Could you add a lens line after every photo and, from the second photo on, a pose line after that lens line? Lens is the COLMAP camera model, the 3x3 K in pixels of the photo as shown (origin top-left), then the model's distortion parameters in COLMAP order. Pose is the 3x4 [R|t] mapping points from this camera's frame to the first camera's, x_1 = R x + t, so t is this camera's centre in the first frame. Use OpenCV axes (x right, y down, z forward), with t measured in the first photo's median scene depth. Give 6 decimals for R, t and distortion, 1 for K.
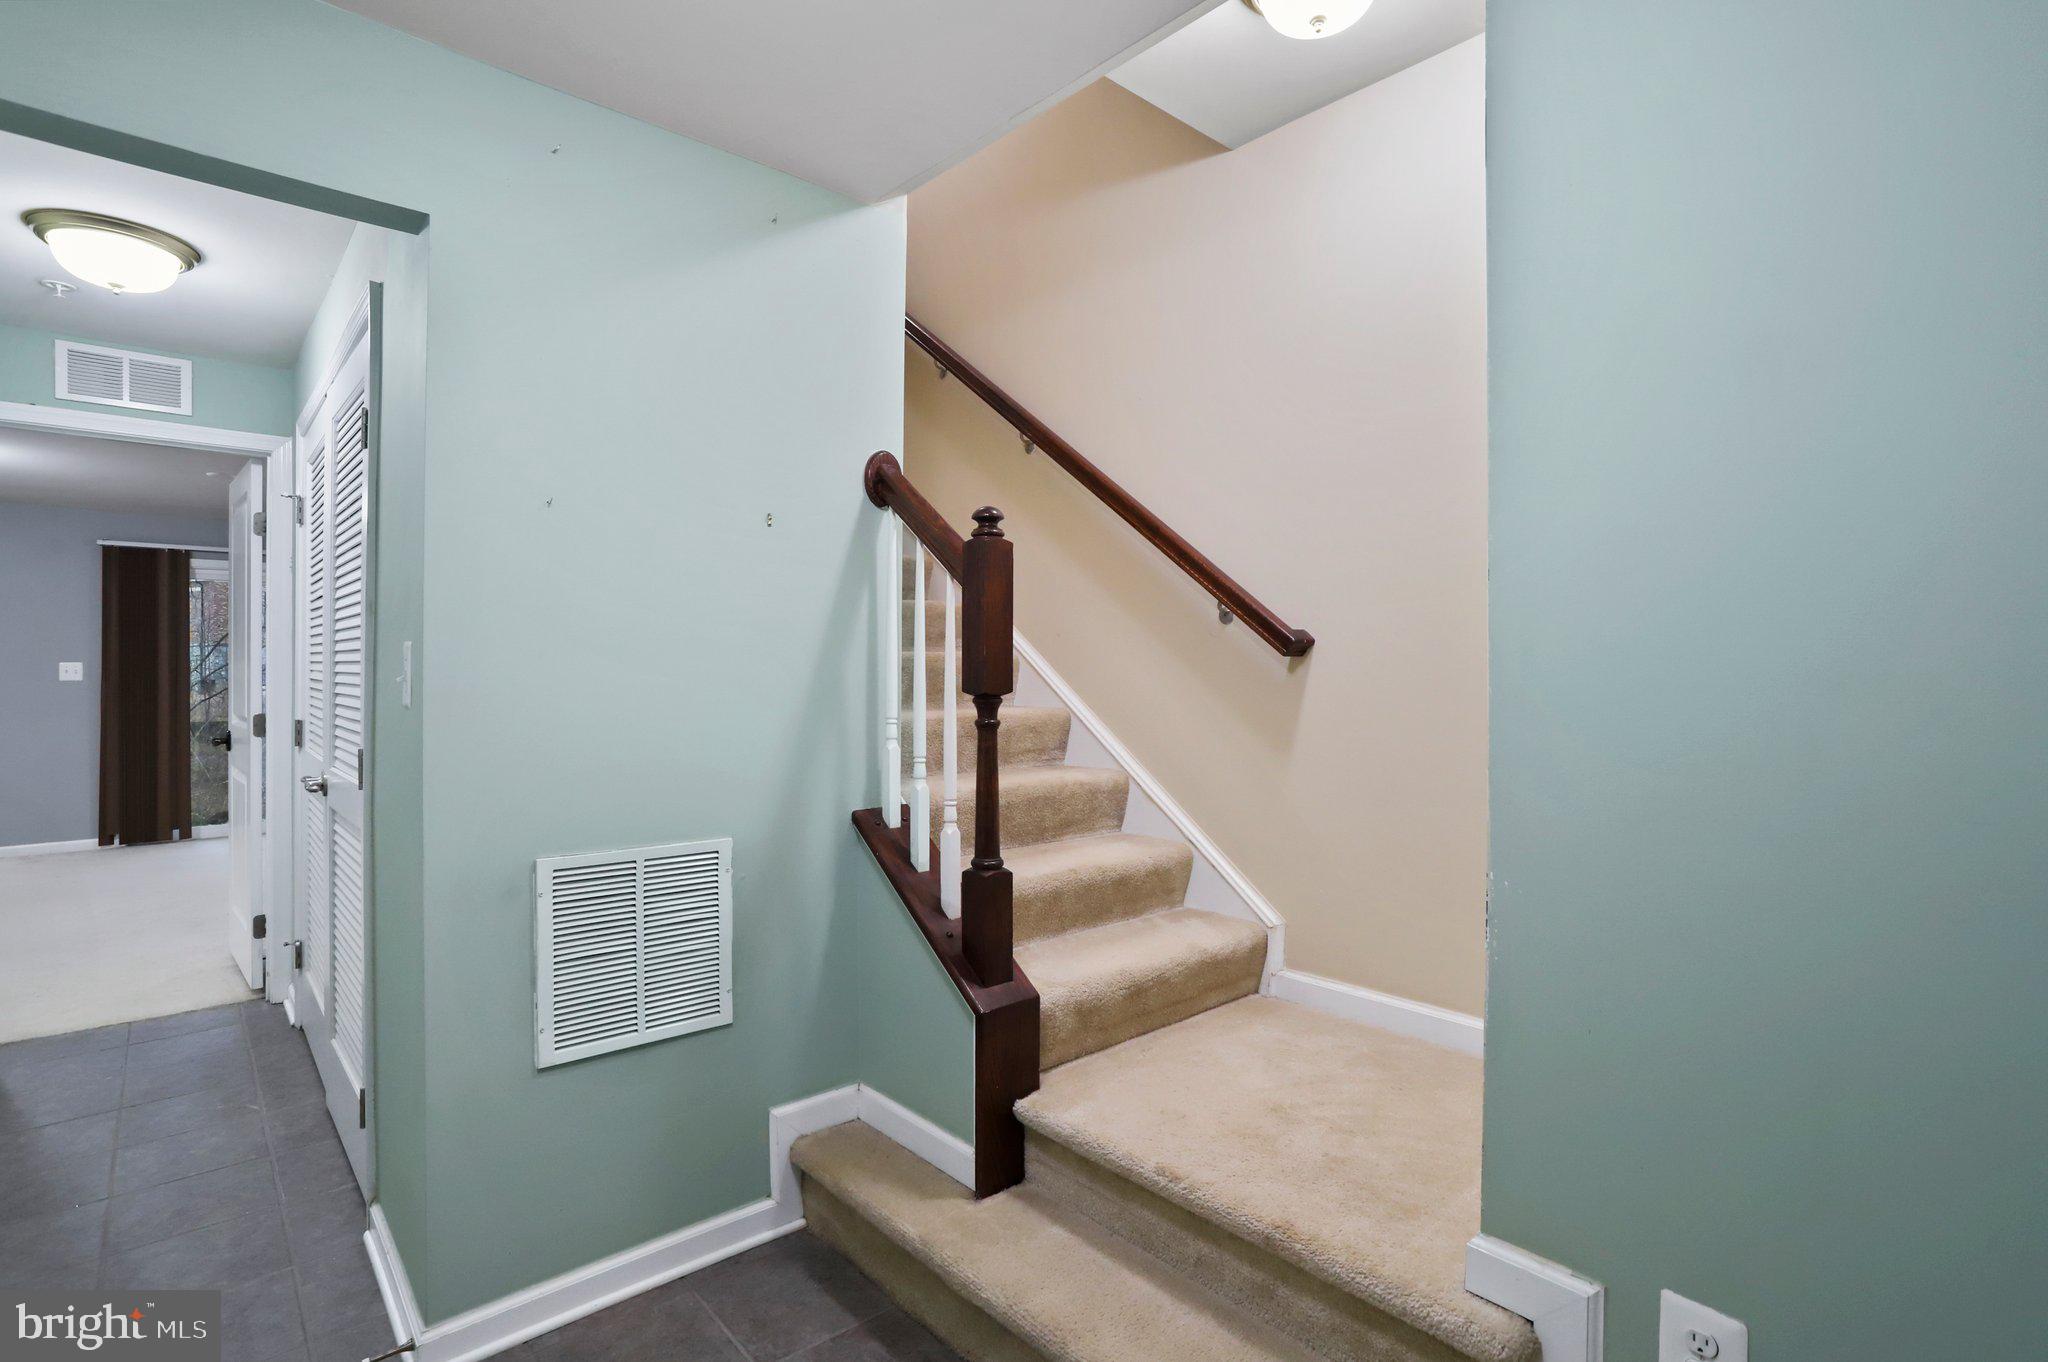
lens RADIAL K [[988.5, 0, 1019.4], [0, 988.5, 682.0], [0, 0, 1]] dist [-0.013016, 0.000200]
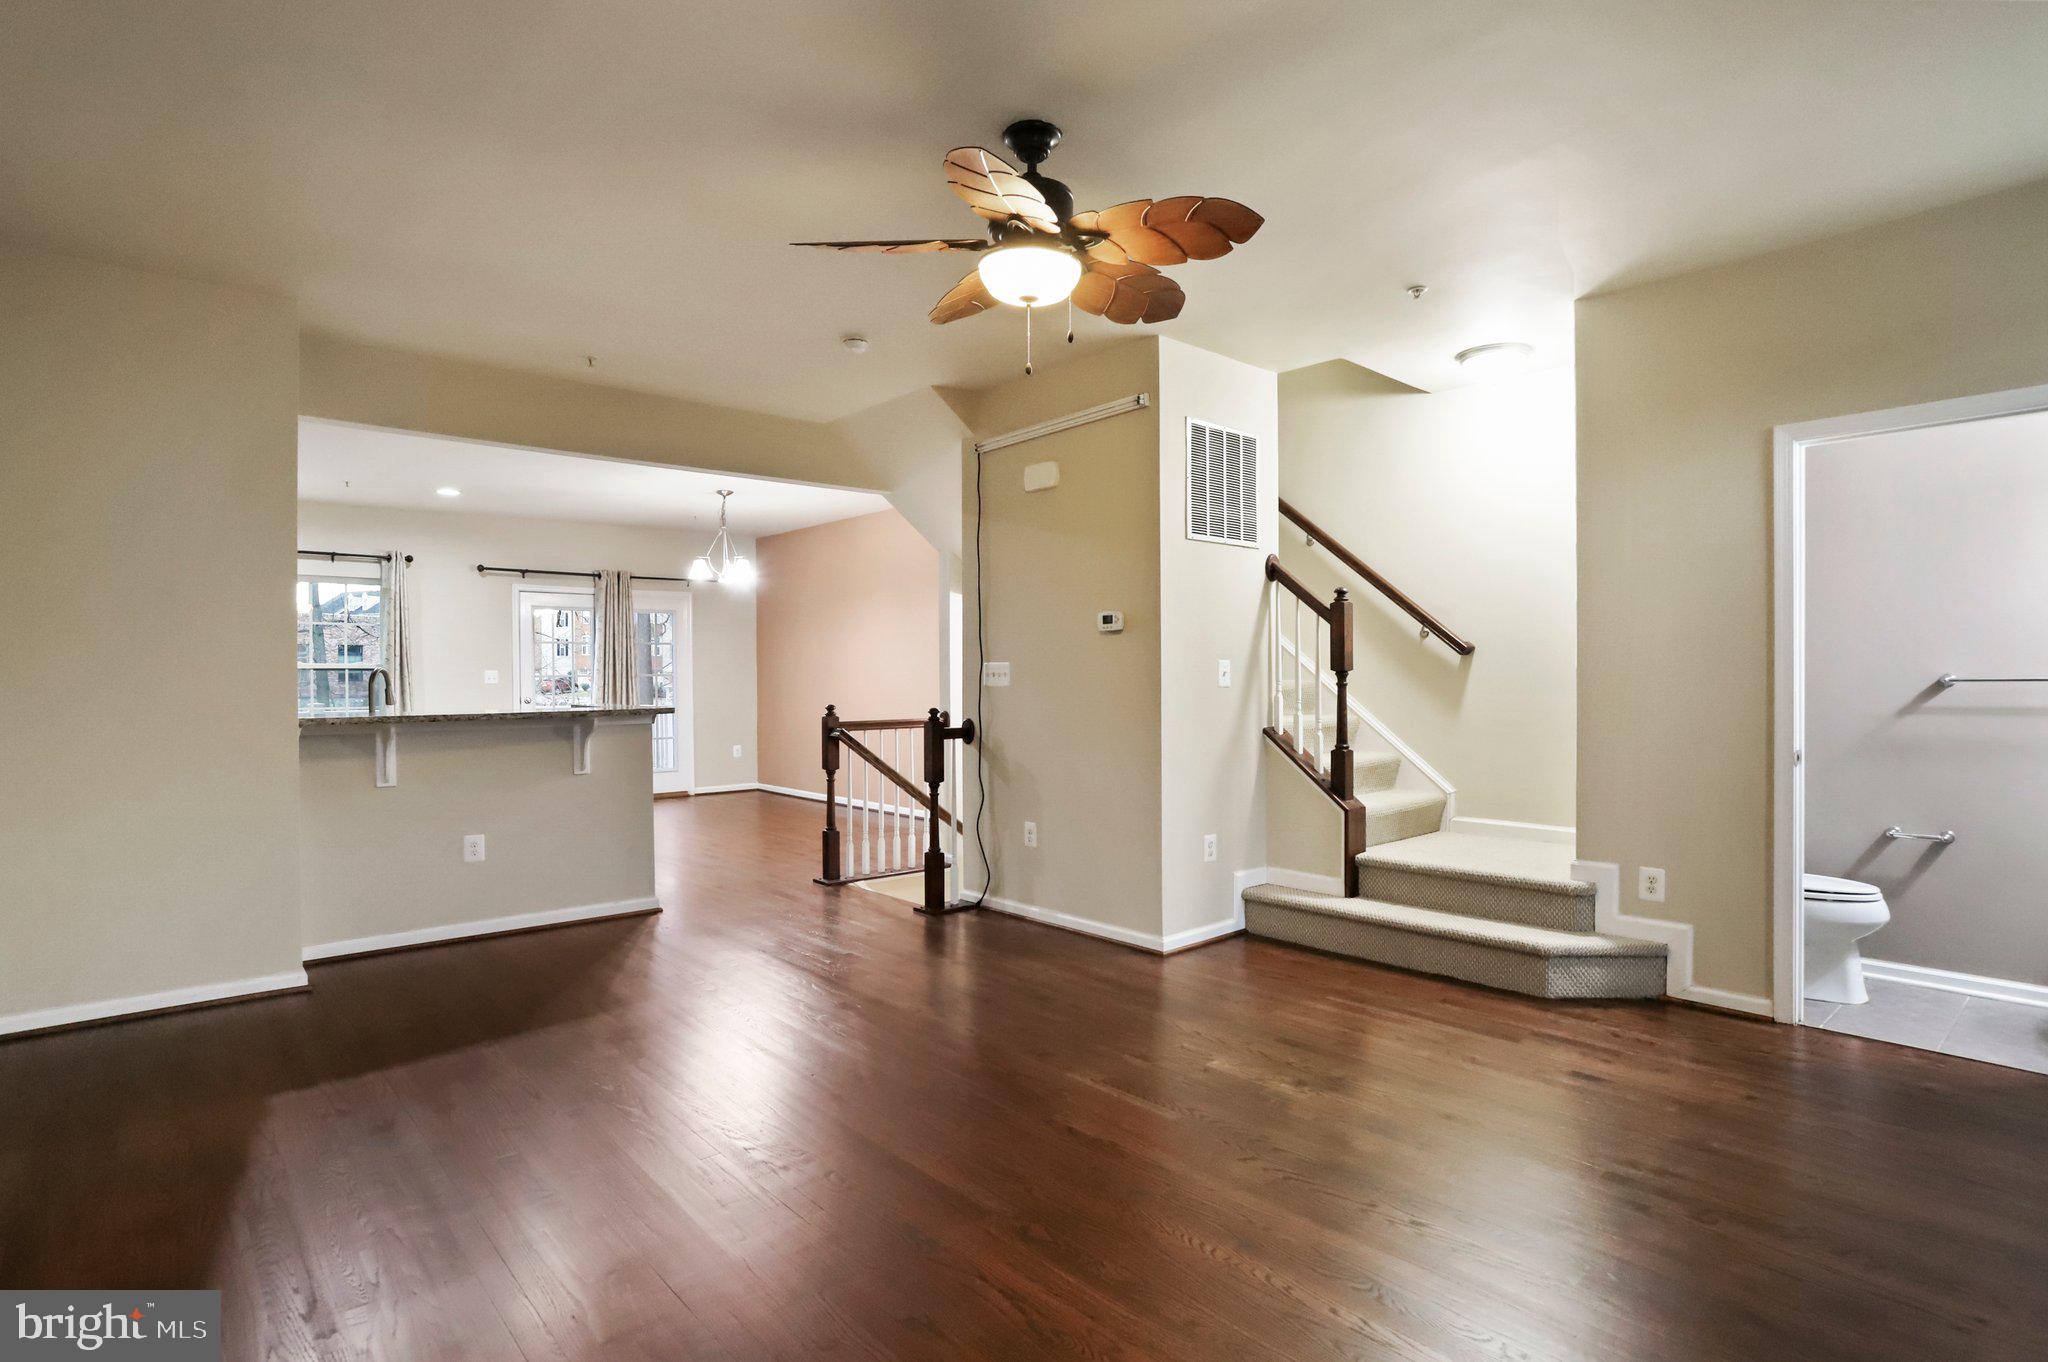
lens RADIAL K [[1014.3, 0, 1020.1], [0, 1014.3, 673.9], [0, 0, 1]] dist [-0.003968, -0.000210]
pose [[0.999983, 0.002724, -0.005125, -0.686226], [-0.002725, 0.999996, -0.000197, 0.016819], [0.005124, 0.000211, 0.999987, -1.182120]]
